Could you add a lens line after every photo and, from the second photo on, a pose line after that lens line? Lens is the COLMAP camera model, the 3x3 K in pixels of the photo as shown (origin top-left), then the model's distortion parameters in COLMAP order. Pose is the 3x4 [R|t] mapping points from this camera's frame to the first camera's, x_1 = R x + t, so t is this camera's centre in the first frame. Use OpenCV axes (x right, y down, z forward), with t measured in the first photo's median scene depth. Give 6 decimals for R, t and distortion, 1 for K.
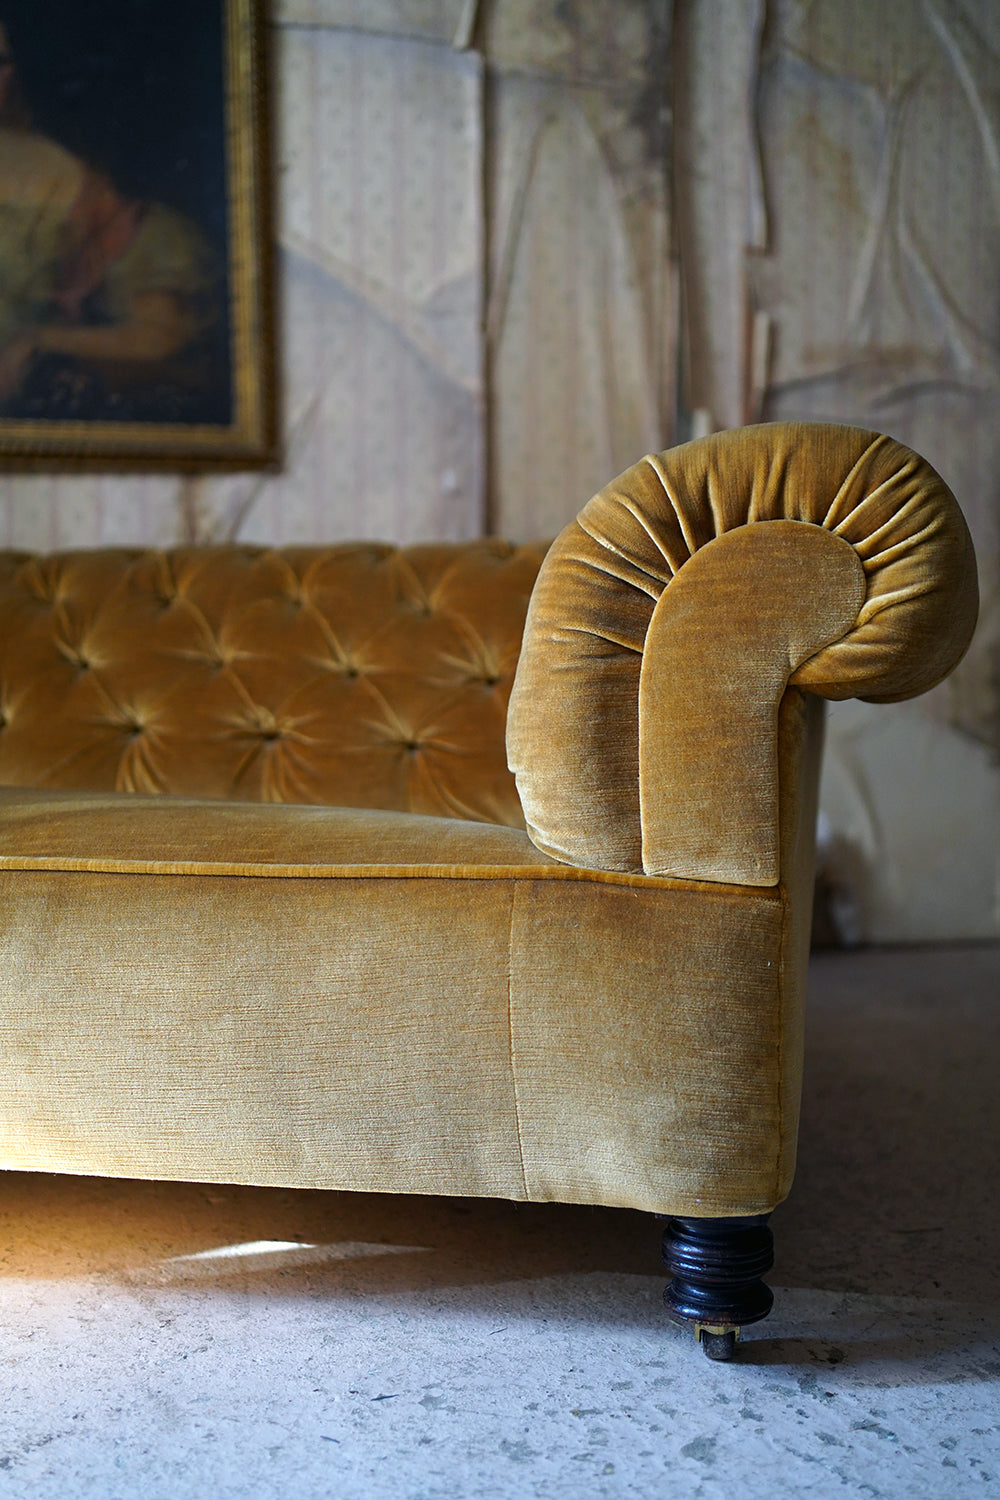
lens RADIAL K [[1508.9, 0, 503.4], [0, 1508.9, 760.4], [0, 0, 1]] dist [0.028939, 0.000000]
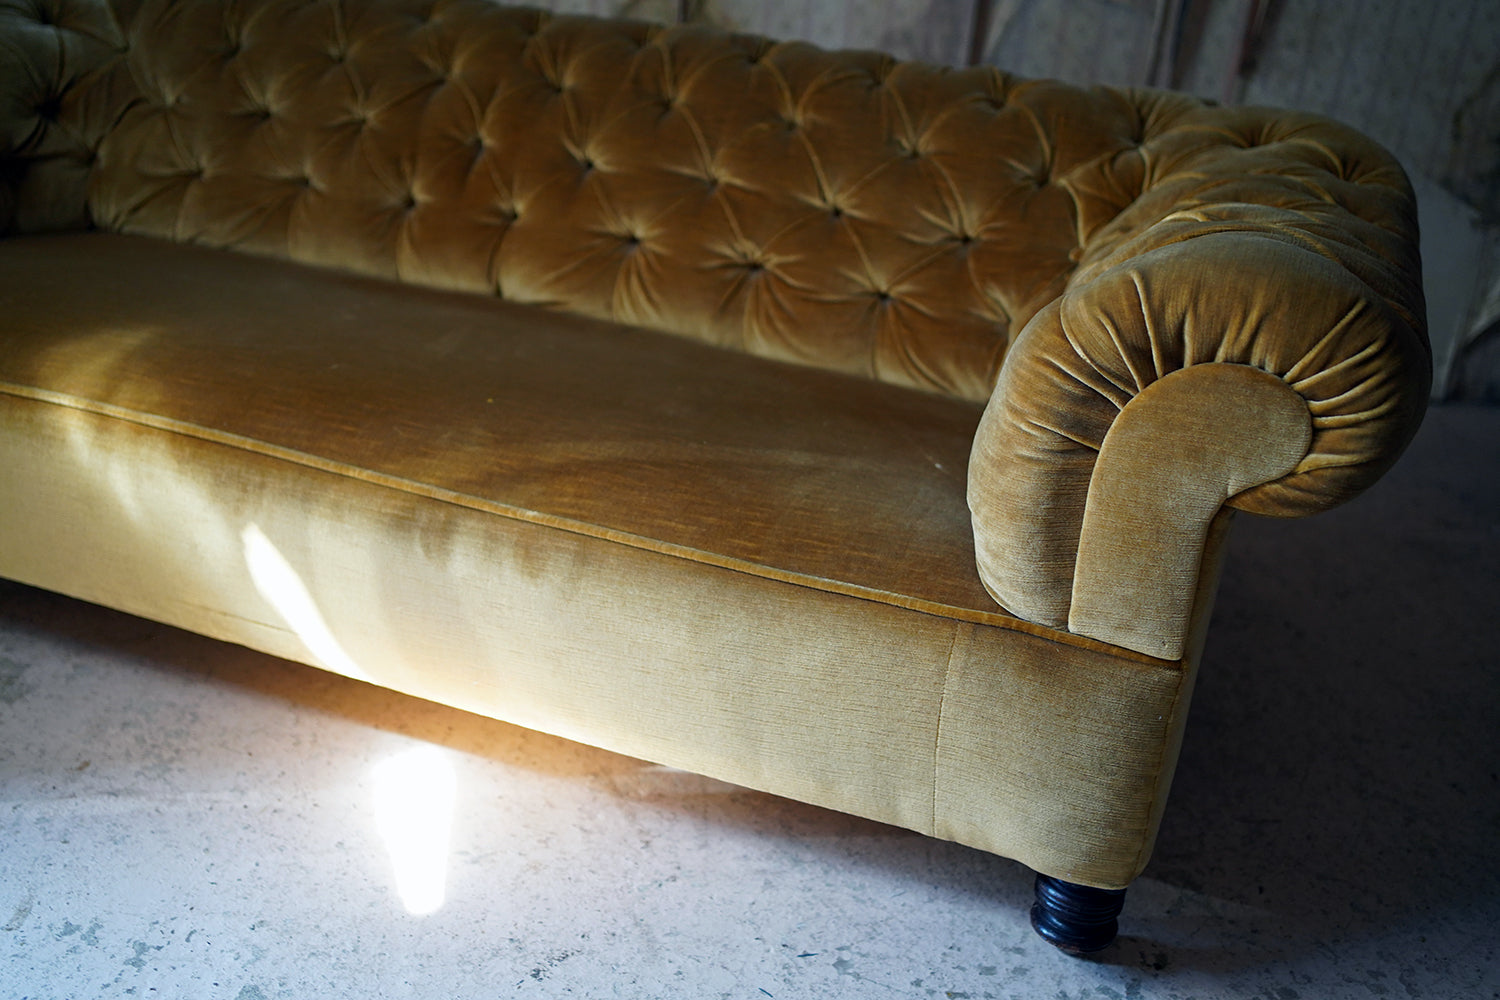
lens RADIAL K [[1508.9, 0, 746.5], [0, 1508.9, 489.9], [0, 0, 1]] dist [0.028939, 0.000000]
pose [[0.986007, 0.131267, -0.102762, -0.047739], [-0.086419, 0.929607, 0.358277, -0.425412], [0.142558, -0.344383, 0.927943, -0.098376]]
